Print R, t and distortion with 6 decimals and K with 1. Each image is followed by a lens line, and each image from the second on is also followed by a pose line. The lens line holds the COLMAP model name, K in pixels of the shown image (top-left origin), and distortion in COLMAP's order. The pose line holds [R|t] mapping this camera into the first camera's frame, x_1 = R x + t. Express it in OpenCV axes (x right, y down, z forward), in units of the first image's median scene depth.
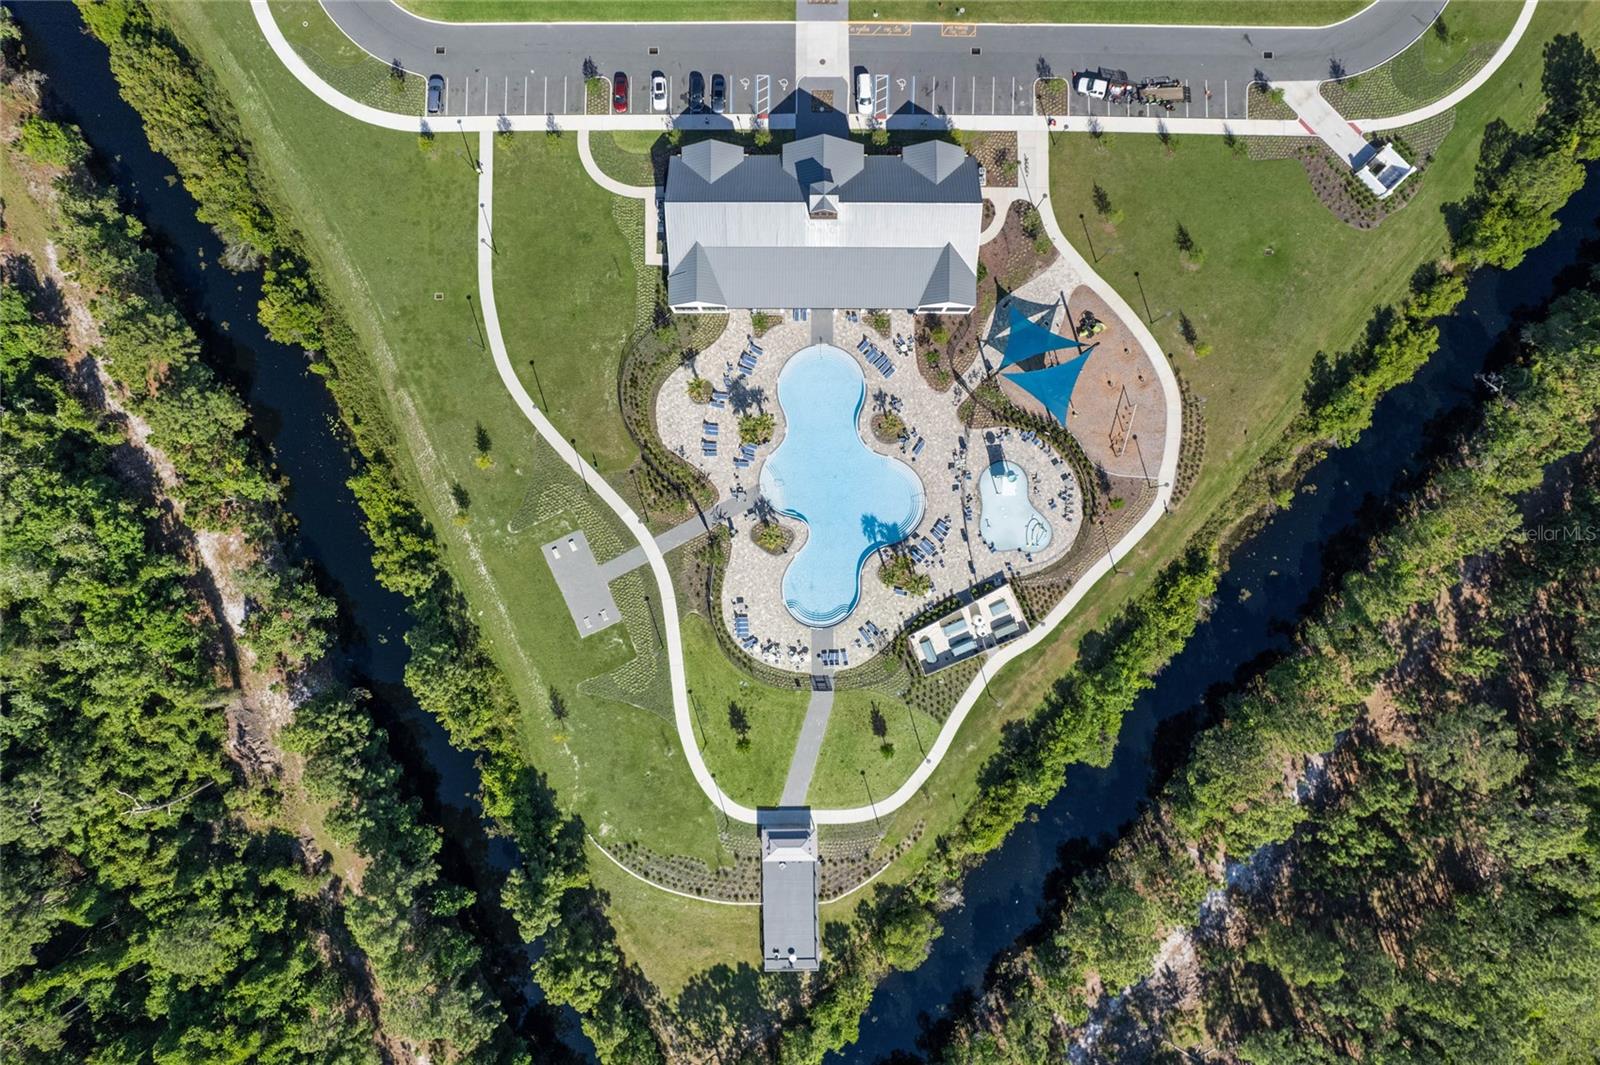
lens RADIAL K [[981.8, 0, 807.6], [0, 981.8, 580.4], [0, 0, 1]] dist [-0.026720, 0.000782]
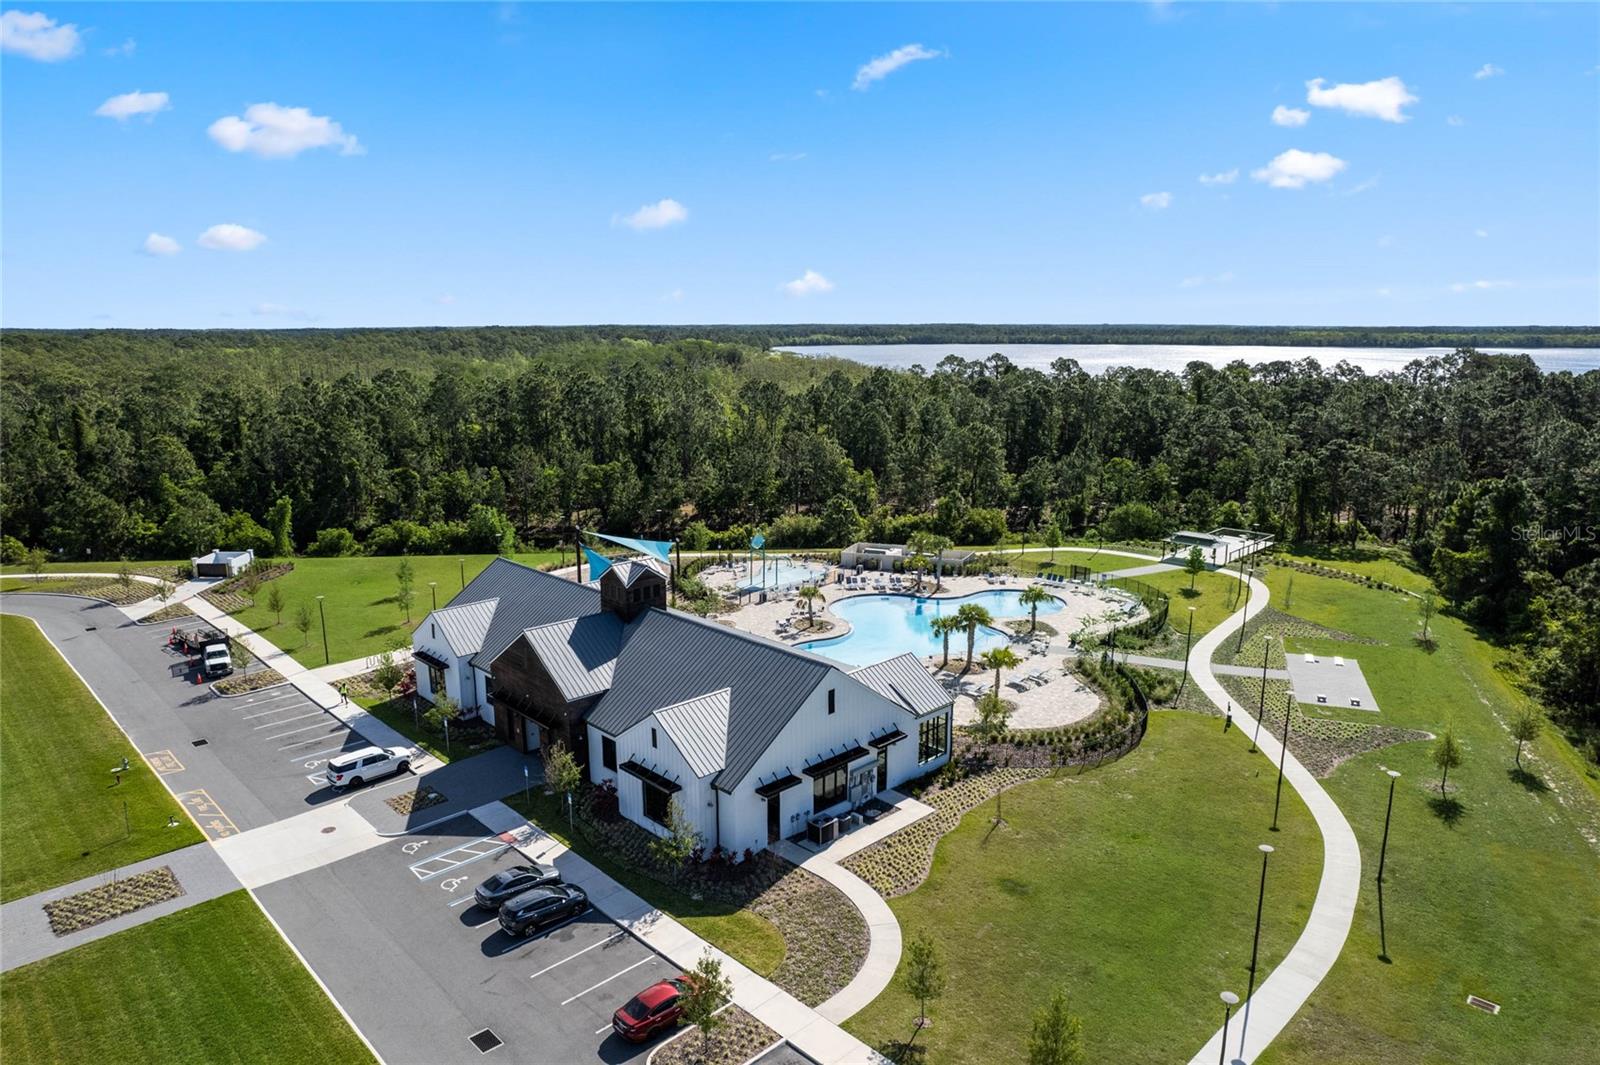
lens RADIAL K [[1015.4, 0, 800.0], [0, 1015.4, 532.5], [0, 0, 1]] dist [-0.032041, 0.003491]
pose [[-0.697901, -0.147323, 0.700878, -0.432224], [0.716188, -0.139484, 0.683827, -0.671349], [-0.002982, 0.979204, 0.202857, 0.775971]]
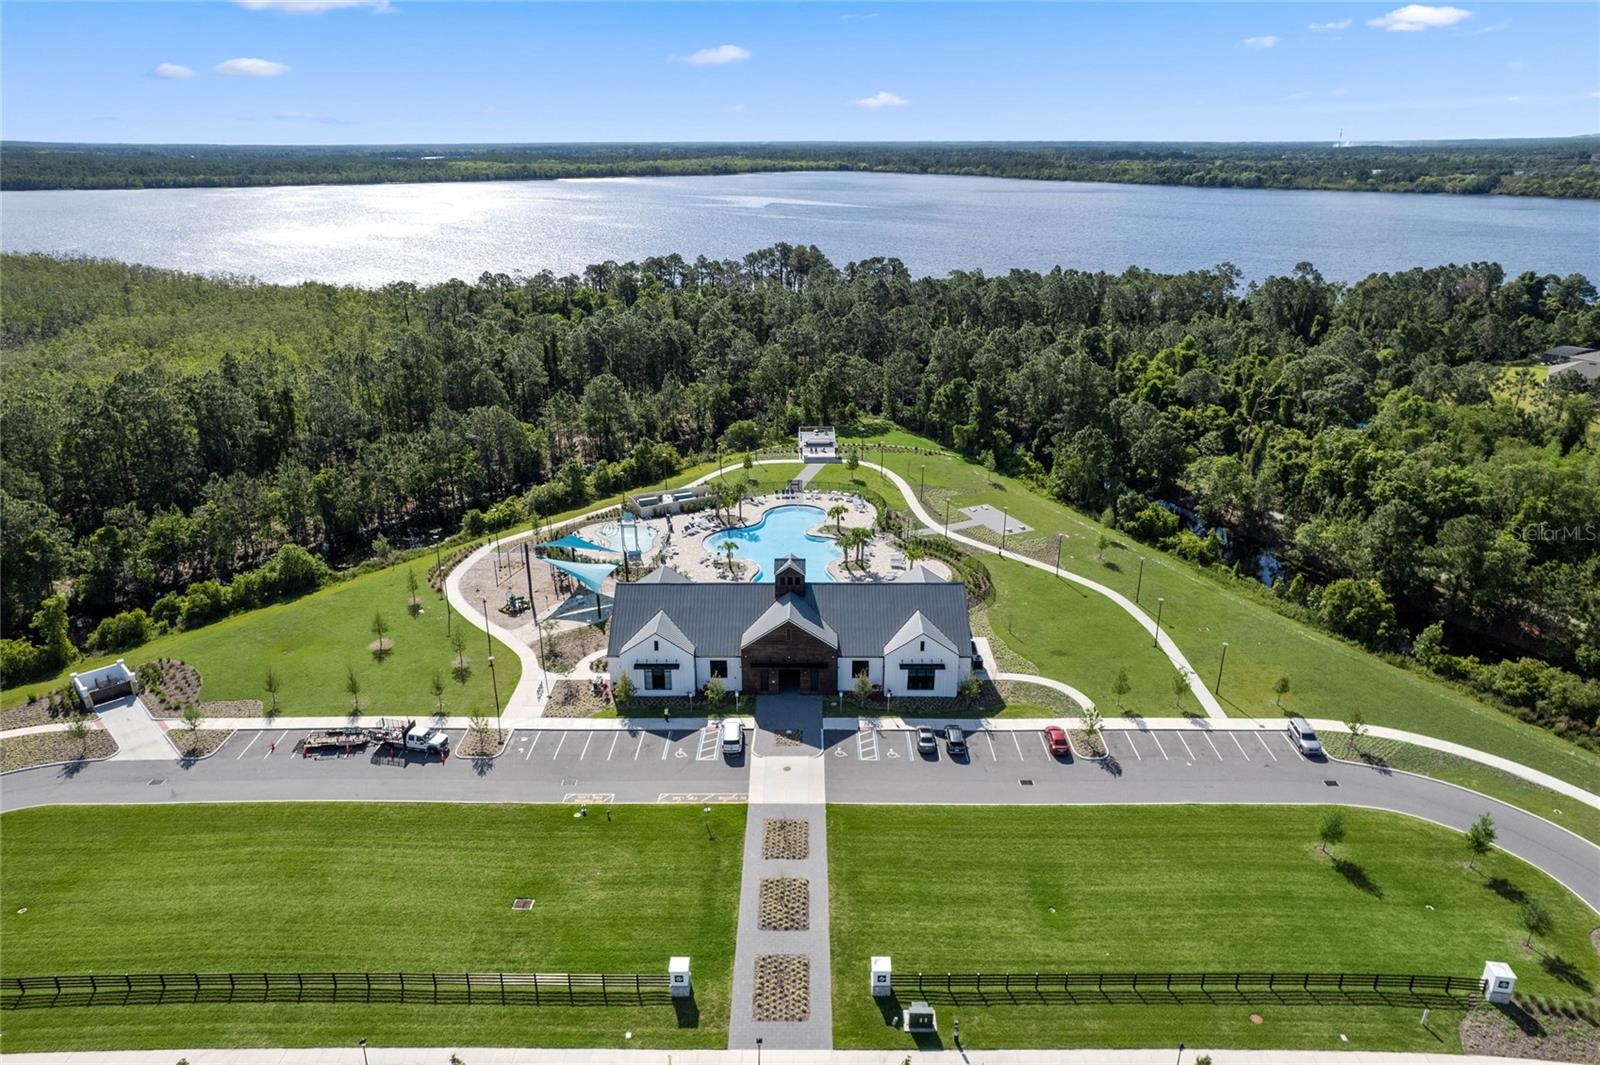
lens RADIAL K [[981.8, 0, 807.6], [0, 981.8, 580.4], [0, 0, 1]] dist [-0.026720, 0.000782]
pose [[-0.999989, -0.004622, 0.000308, 0.001020], [0.002132, -0.400146, 0.916449, -1.137521], [-0.004112, 0.916440, 0.400151, 0.585095]]
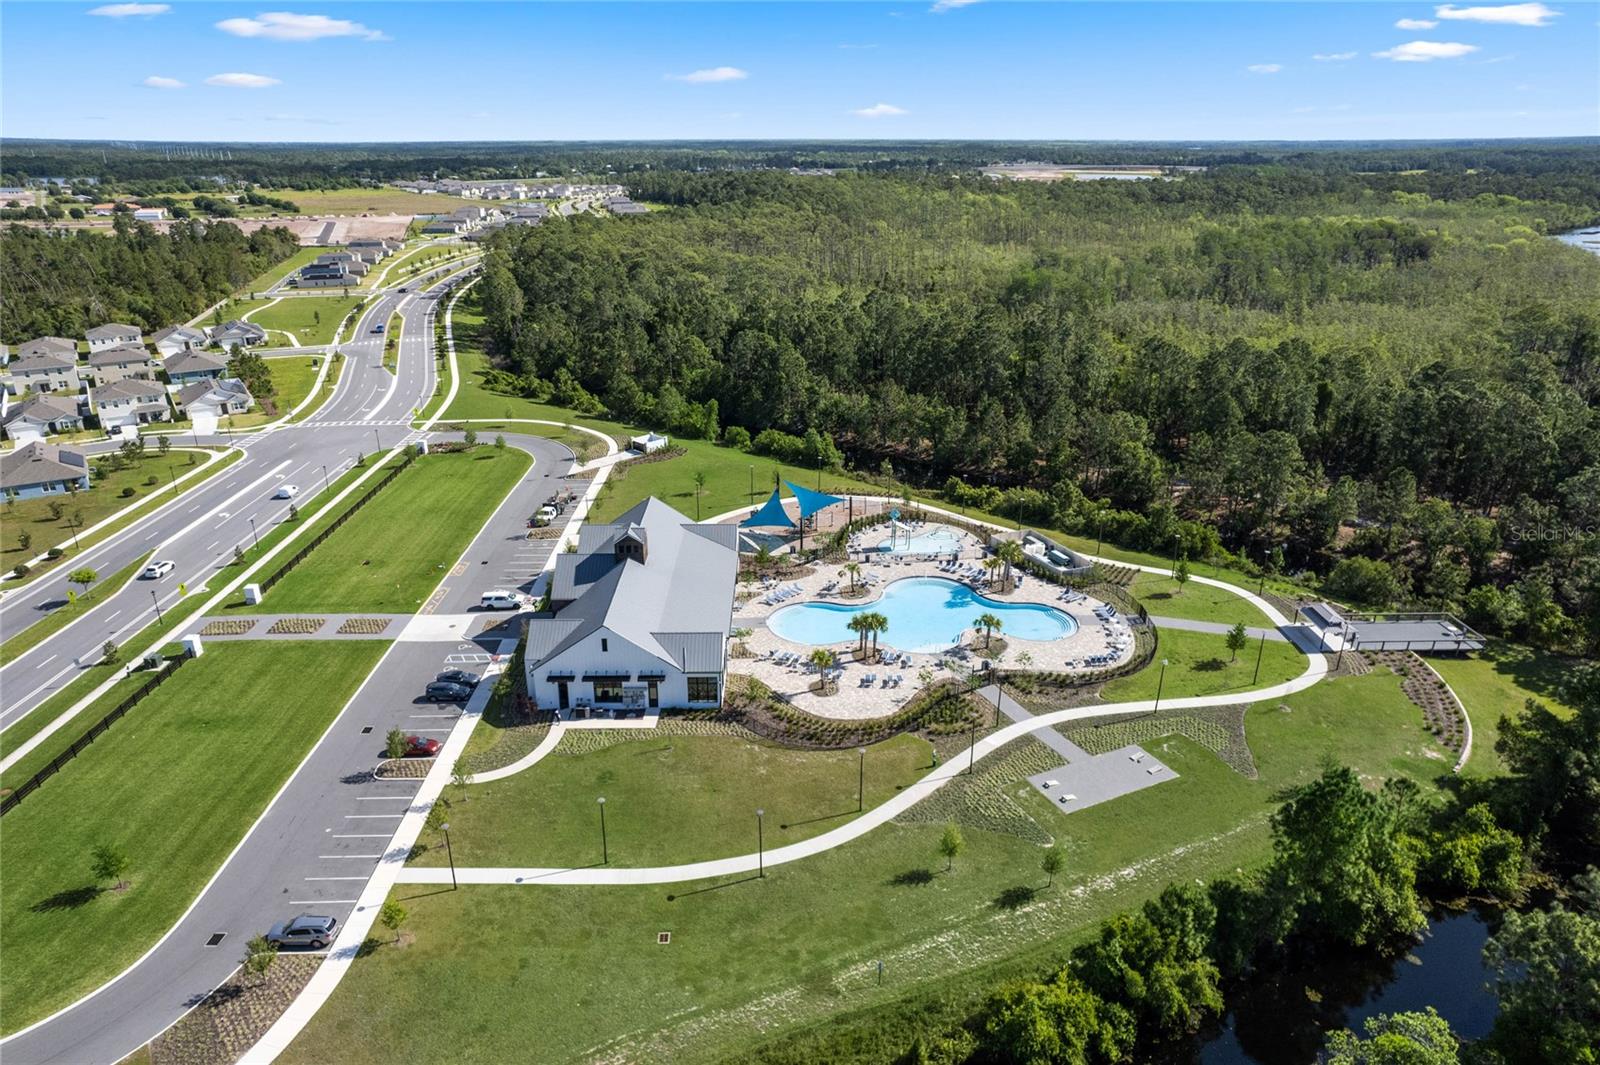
lens RADIAL K [[1026.8, 0, 805.8], [0, 1026.8, 533.1], [0, 0, 1]] dist [-0.002179, 0.003409]
pose [[-0.017204, -0.365287, 0.930736, -0.843785], [0.999847, -0.003338, 0.017171, -0.220039], [-0.003166, 0.930889, 0.365288, 0.571939]]
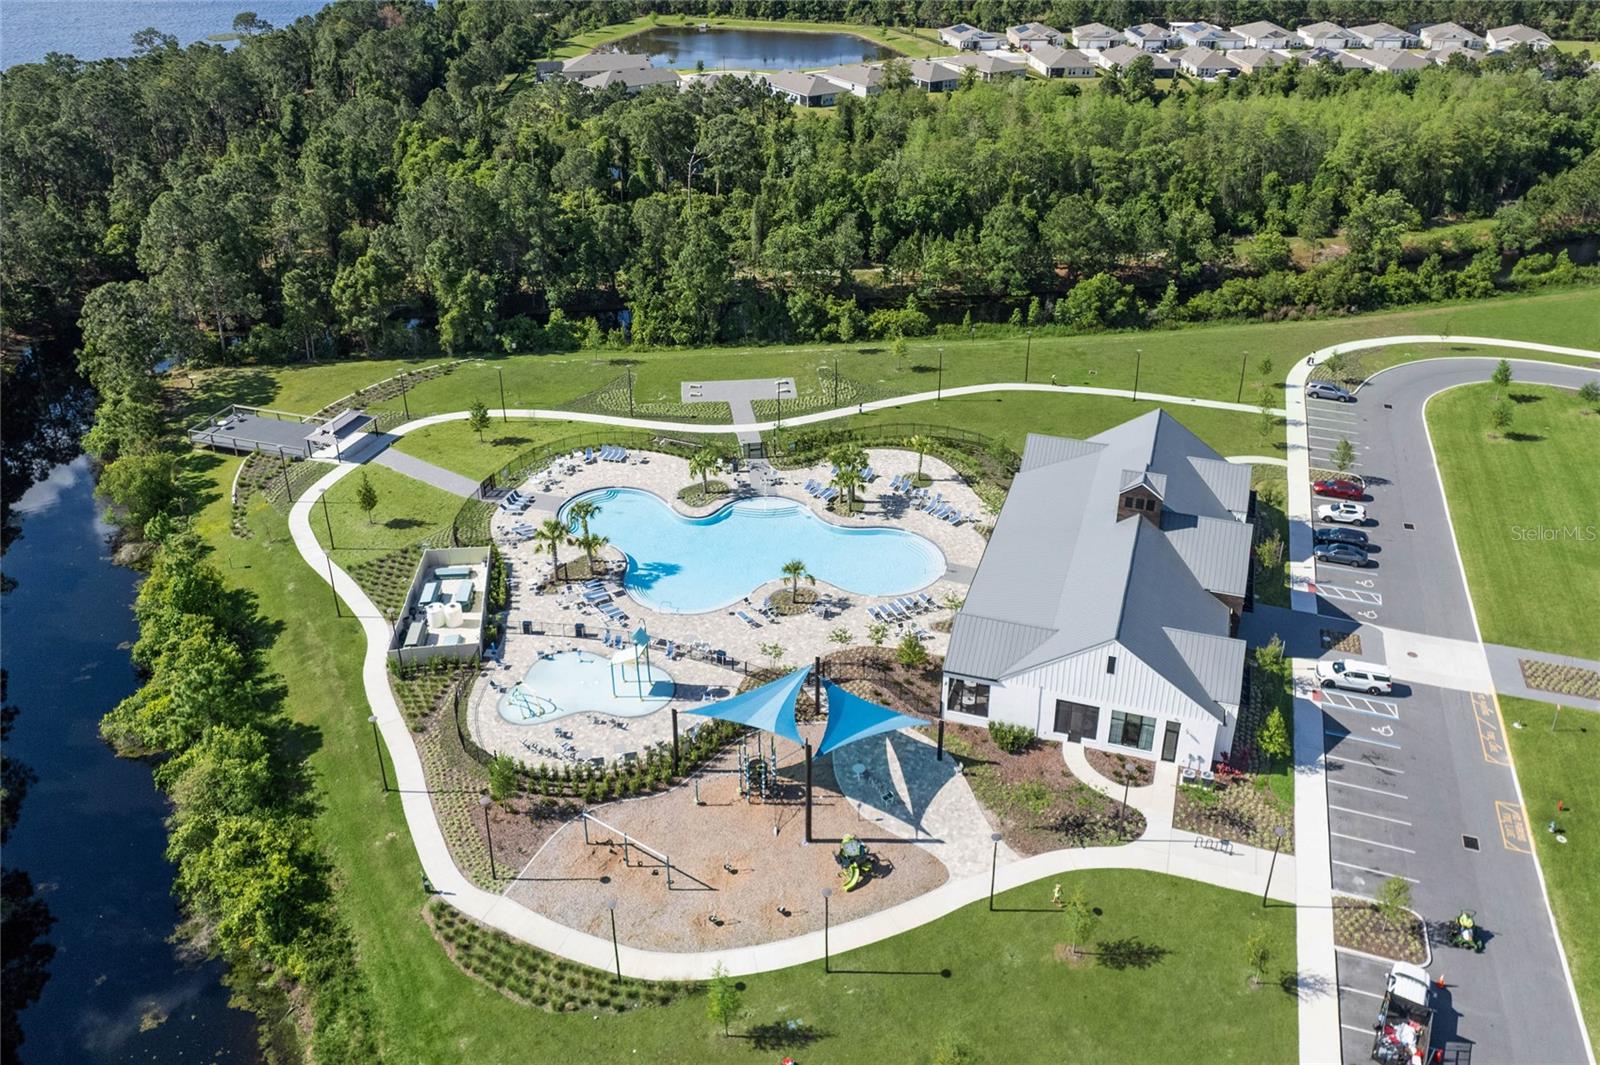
lens RADIAL K [[1211.9, 0, 800.0], [0, 1211.9, 532.5], [0, 0, 1]] dist [-0.002680, 0.006794]
pose [[-0.319761, 0.476152, -0.819166, 0.703484], [-0.947495, -0.158542, 0.277699, -0.371202], [0.002354, 0.864953, 0.501847, 0.564998]]
